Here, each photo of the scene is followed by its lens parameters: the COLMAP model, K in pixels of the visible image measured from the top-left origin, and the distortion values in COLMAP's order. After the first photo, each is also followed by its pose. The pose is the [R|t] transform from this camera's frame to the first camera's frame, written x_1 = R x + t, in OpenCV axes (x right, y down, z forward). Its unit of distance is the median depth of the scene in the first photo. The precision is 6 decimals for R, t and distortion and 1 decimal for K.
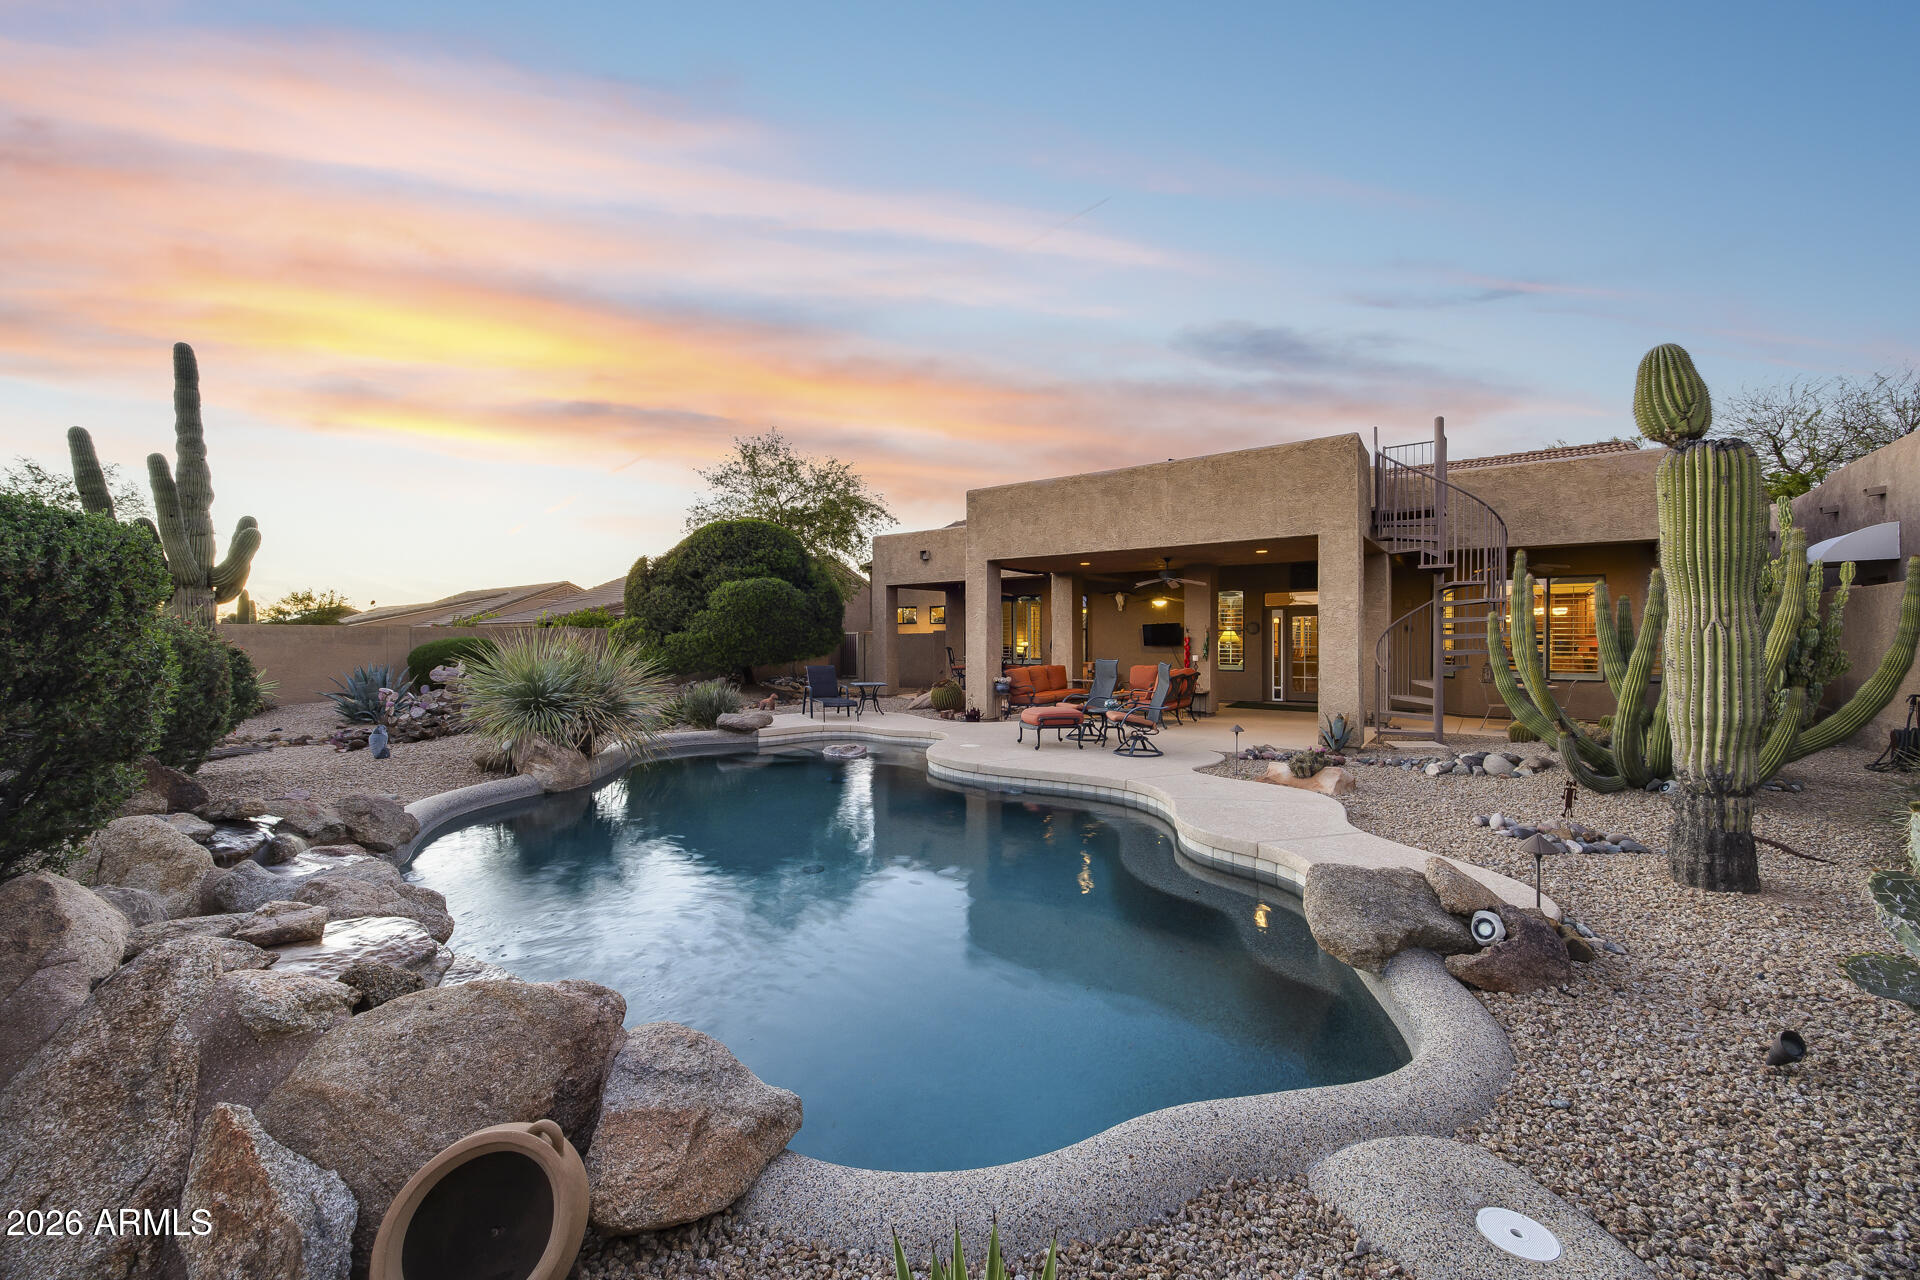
lens RADIAL K [[760.8, 0, 956.8], [0, 760.8, 647.0], [0, 0, 1]] dist [0.007144, 0.000025]
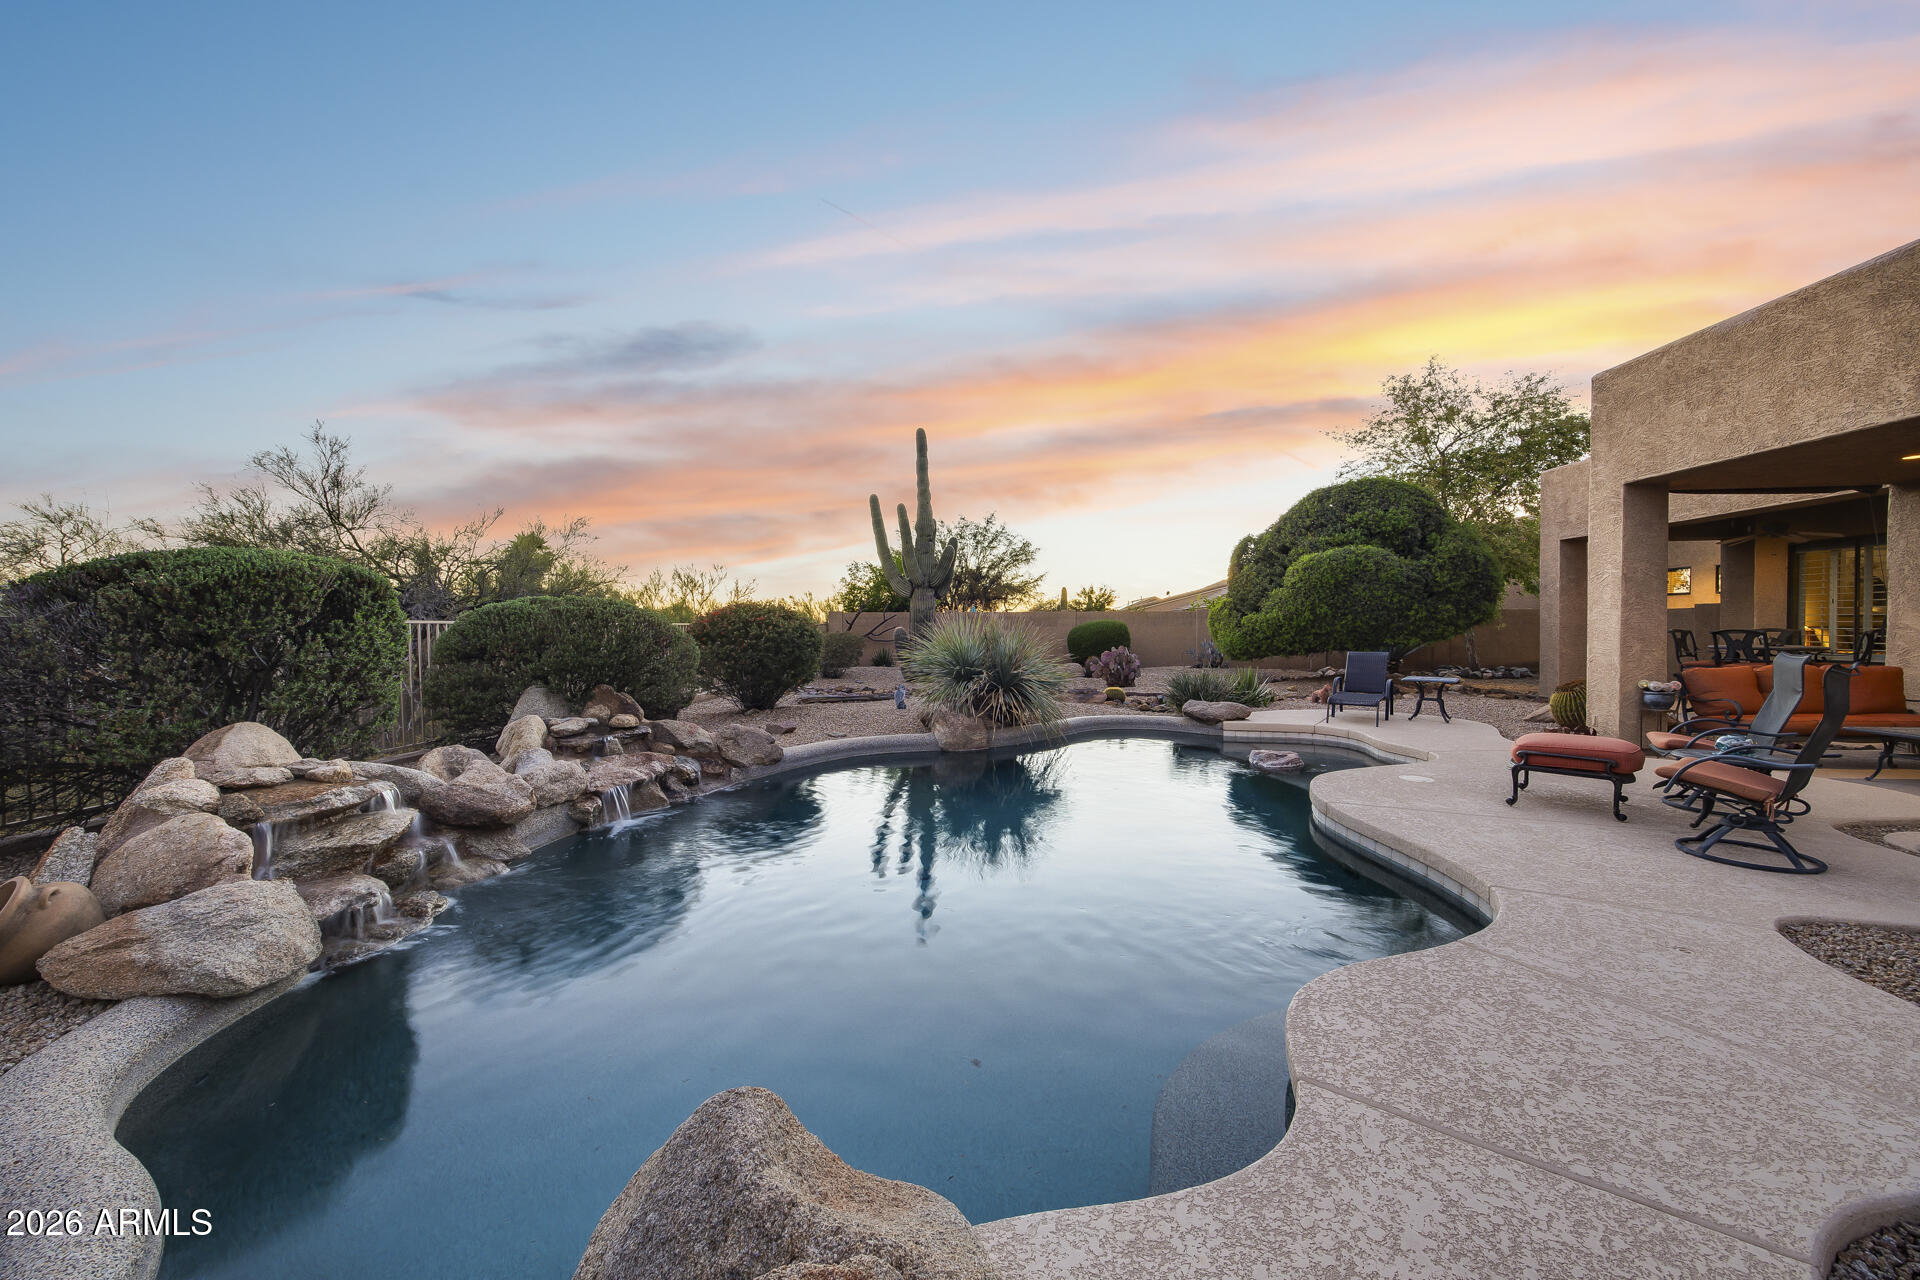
lens RADIAL K [[741.4, 0, 956.2], [0, 741.4, 633.7], [0, 0, 1]] dist [-0.000342, 0.000307]
pose [[0.530437, 0.008940, -0.847677, 0.255583], [-0.005869, 0.999959, 0.006874, 0.002901], [0.847704, 0.001329, 0.530468, 0.247898]]
